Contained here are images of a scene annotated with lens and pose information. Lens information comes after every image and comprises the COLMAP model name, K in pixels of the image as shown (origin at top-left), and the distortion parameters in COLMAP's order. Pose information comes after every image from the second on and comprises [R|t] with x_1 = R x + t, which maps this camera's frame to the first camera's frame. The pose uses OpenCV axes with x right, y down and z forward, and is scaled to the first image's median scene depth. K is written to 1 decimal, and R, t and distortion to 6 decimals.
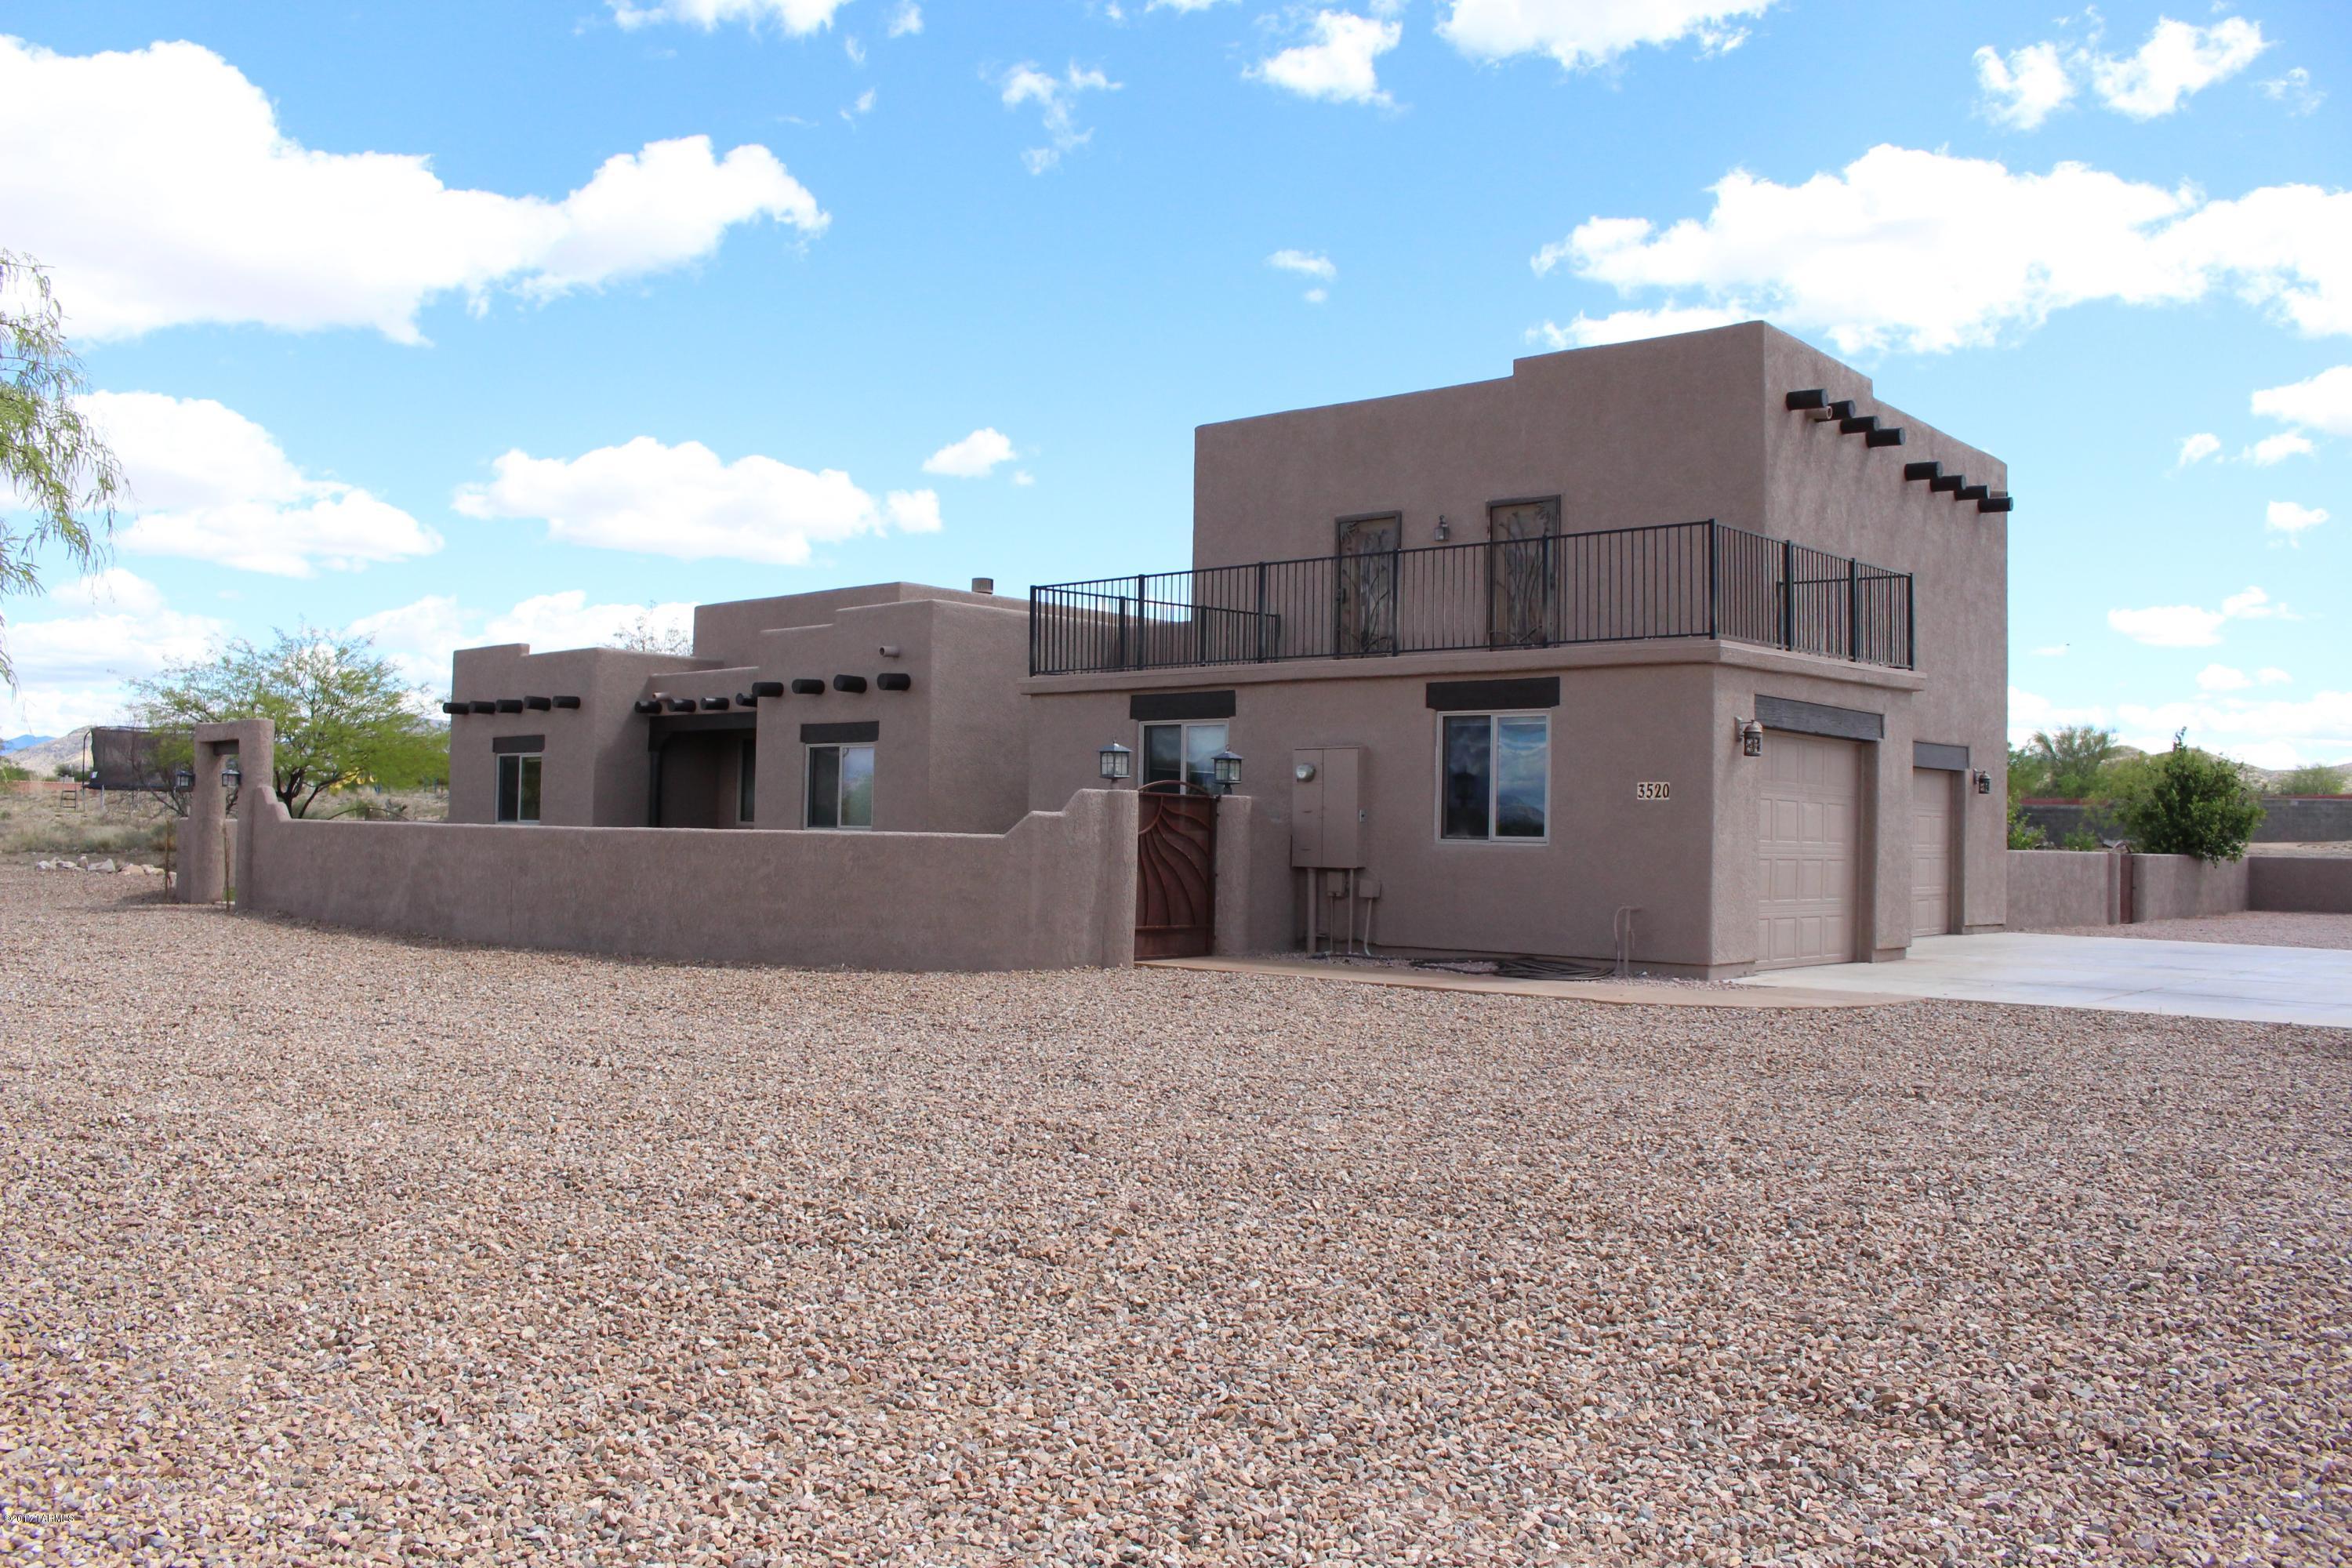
lens RADIAL K [[1946.5, 0, 1171.9], [0, 1946.5, 772.0], [0, 0, 1]] dist [-0.156255, 0.128969]
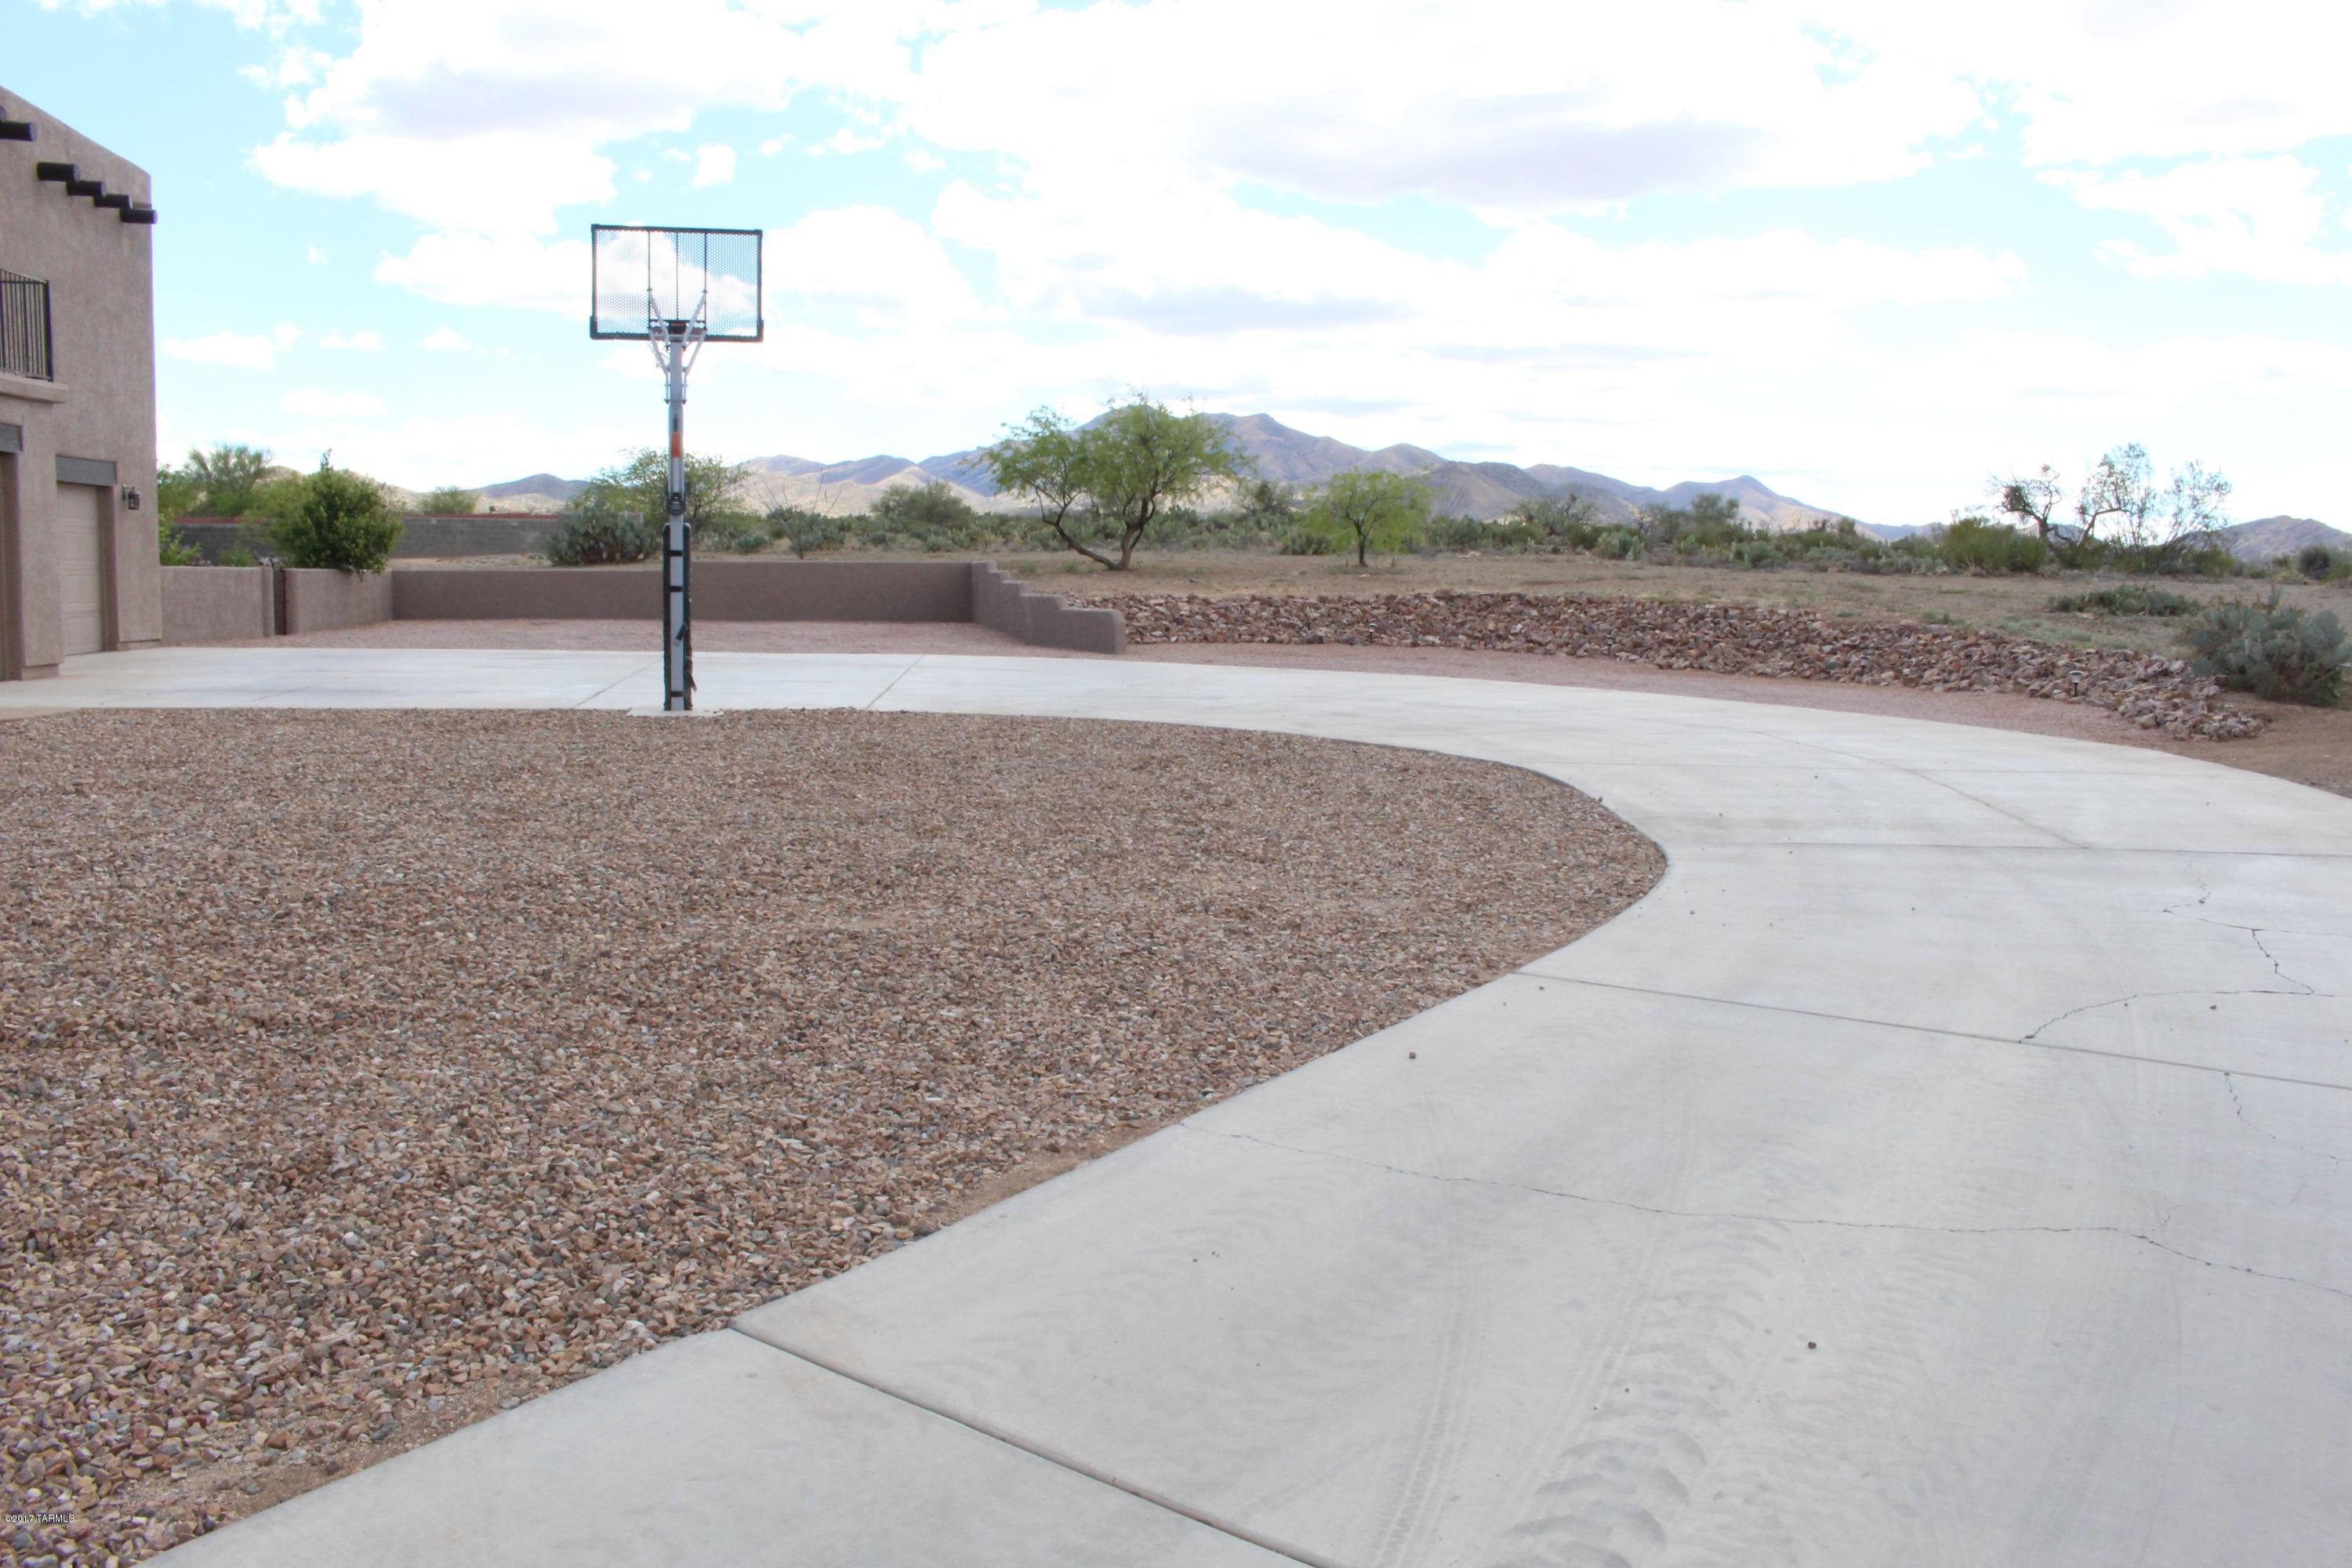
lens RADIAL K [[1946.5, 0, 1171.9], [0, 1946.5, 772.0], [0, 0, 1]] dist [-0.156255, 0.128969]
pose [[0.618388, -0.092262, 0.780438, -0.034491], [-0.023307, 0.990495, 0.135563, 0.003493], [-0.785527, -0.102020, 0.610360, -0.090979]]
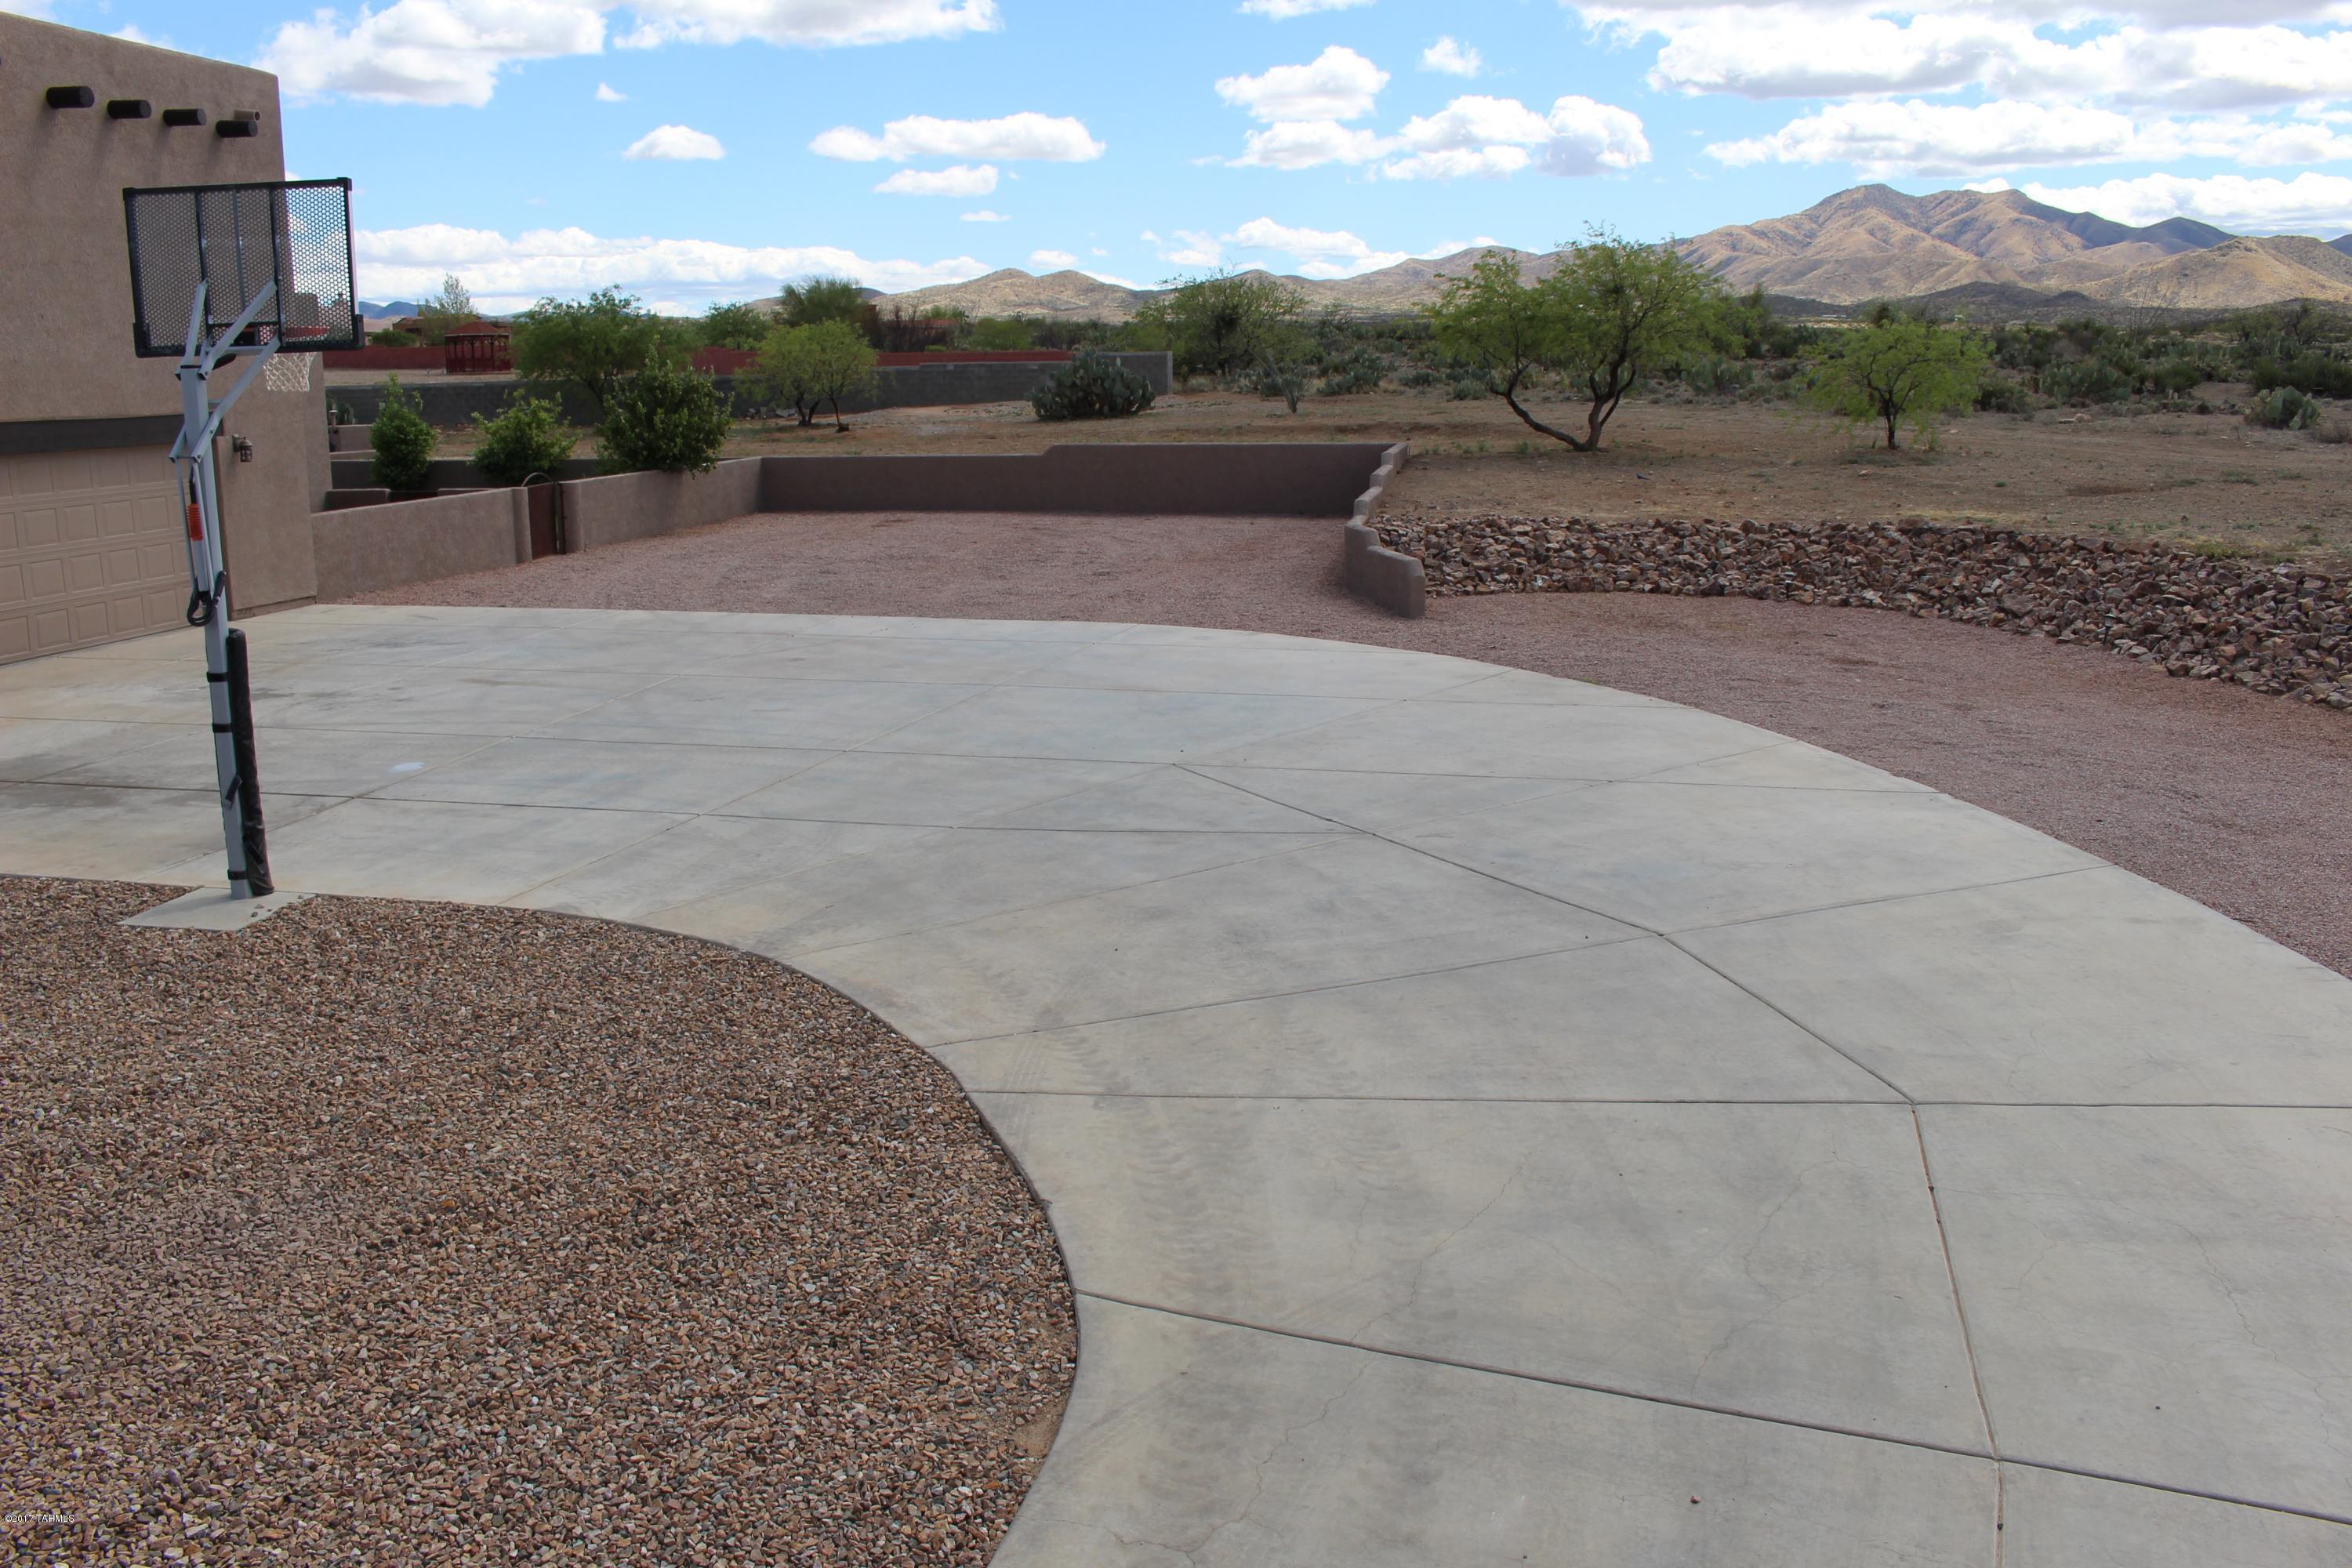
lens RADIAL K [[1946.5, 0, 1171.9], [0, 1946.5, 772.0], [0, 0, 1]] dist [-0.156255, 0.128969]
pose [[0.859888, -0.133547, 0.492705, 0.594514], [0.010701, 0.969677, 0.244154, -0.102901], [-0.510371, -0.204673, 0.835243, -0.009216]]
